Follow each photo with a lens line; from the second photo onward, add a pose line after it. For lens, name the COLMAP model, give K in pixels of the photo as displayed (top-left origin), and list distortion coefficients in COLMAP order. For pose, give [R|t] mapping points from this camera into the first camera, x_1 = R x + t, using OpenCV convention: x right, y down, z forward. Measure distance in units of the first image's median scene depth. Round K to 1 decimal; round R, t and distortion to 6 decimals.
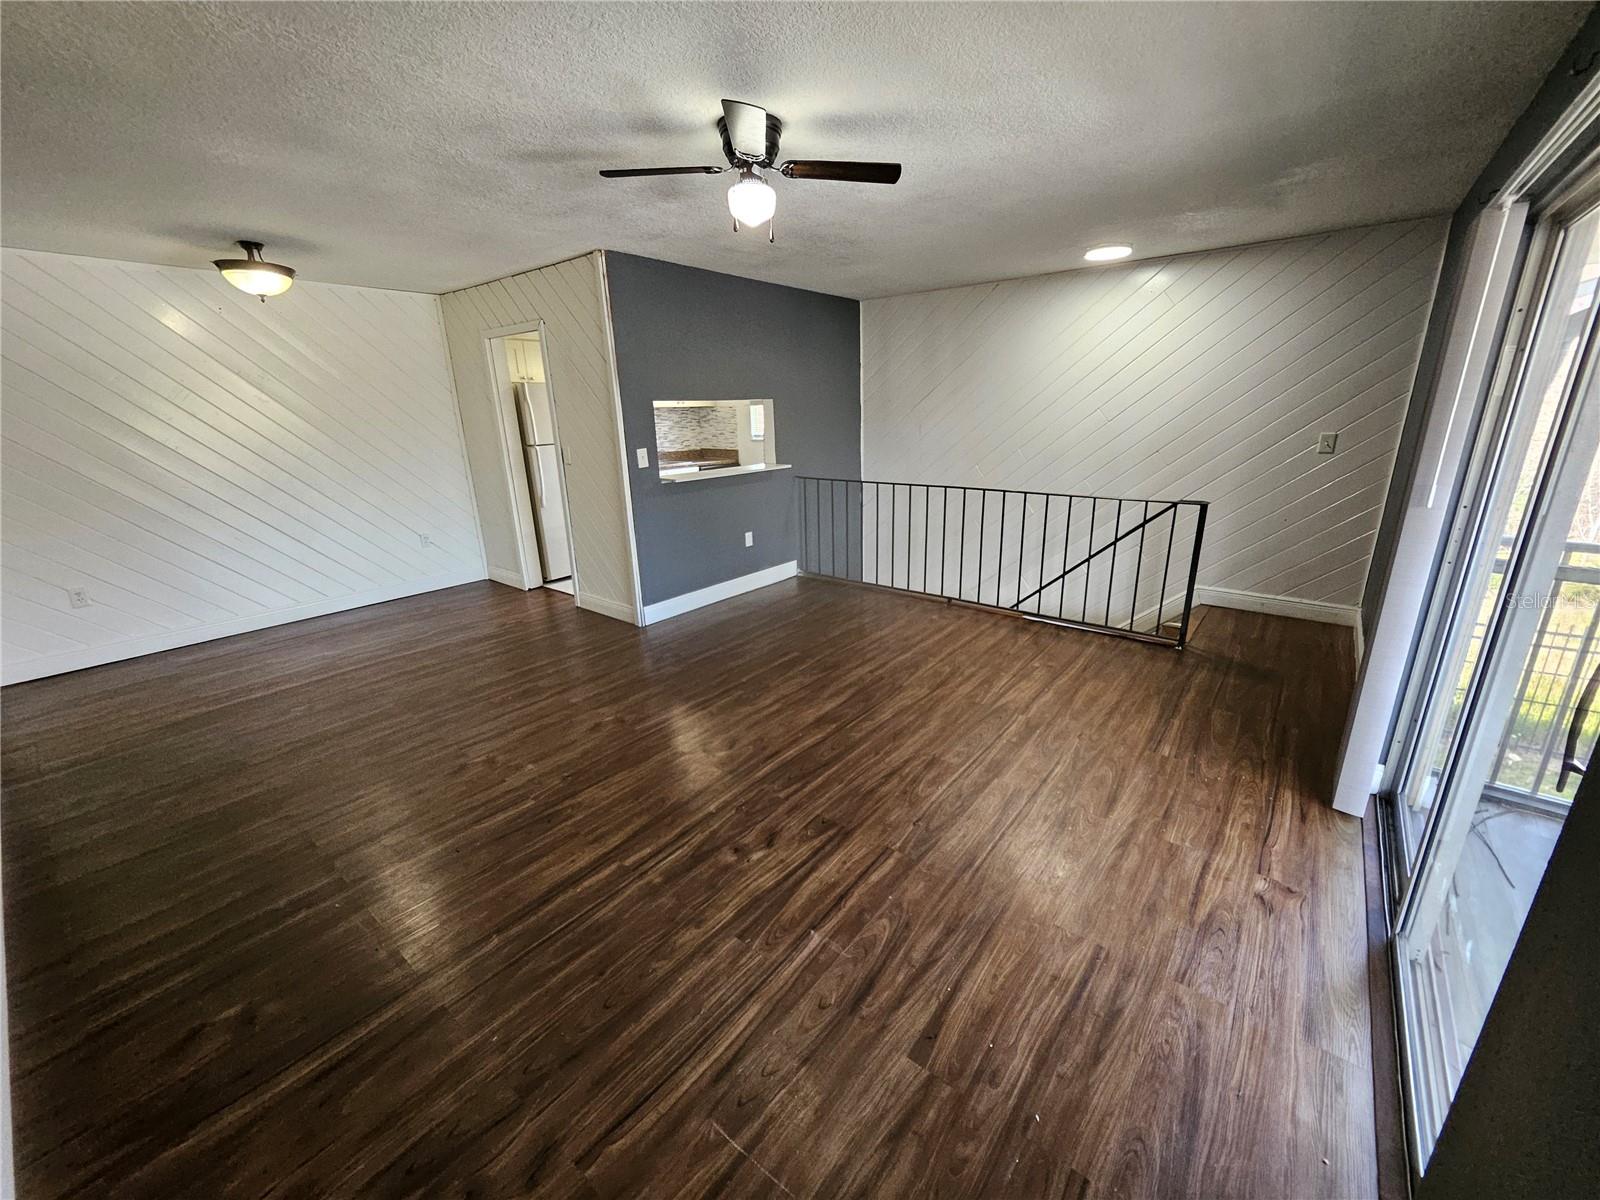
lens RADIAL K [[636.7, 0, 815.7], [0, 636.7, 601.0], [0, 0, 1]] dist [-0.006539, 0.001732]
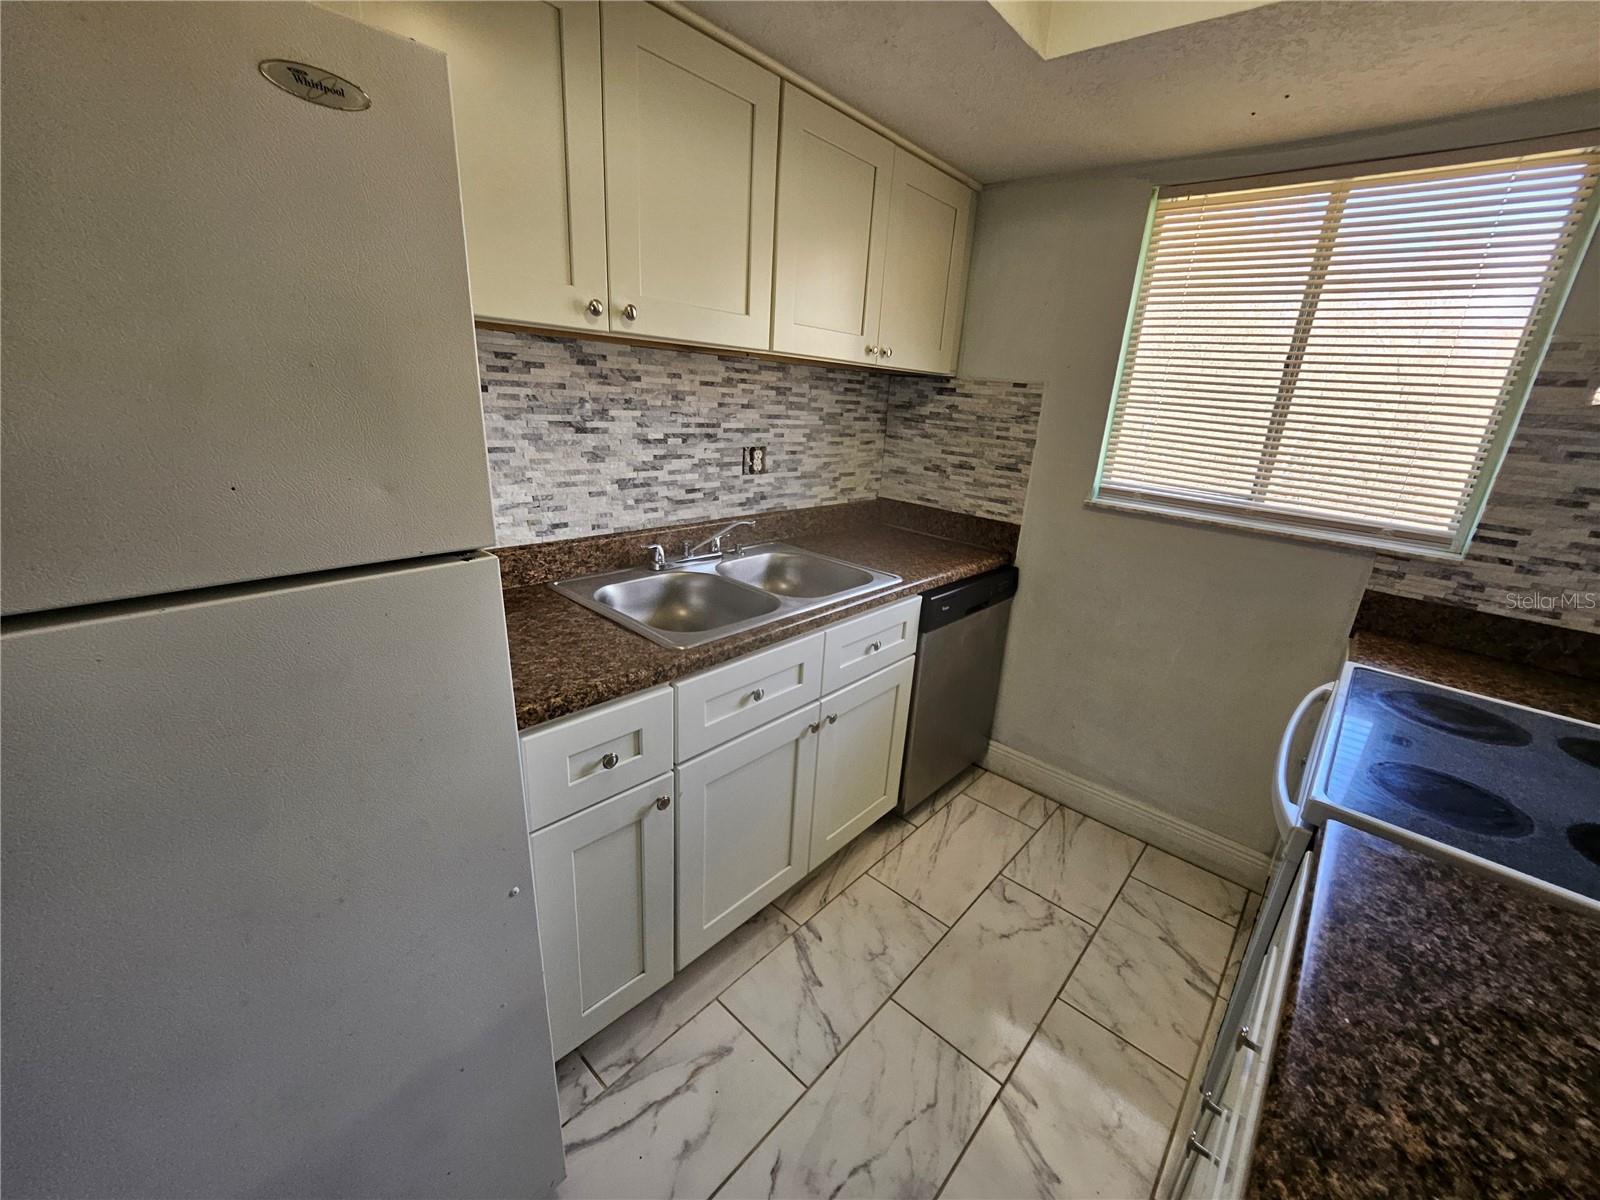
lens RADIAL K [[636.7, 0, 813.8], [0, 636.7, 600.1], [0, 0, 1]] dist [-0.006539, 0.001732]
pose [[0.994572, 0.101044, -0.024827, -0.447502], [-0.100444, 0.994645, 0.024335, -0.422998], [0.027153, -0.021709, 0.999396, 1.458648]]
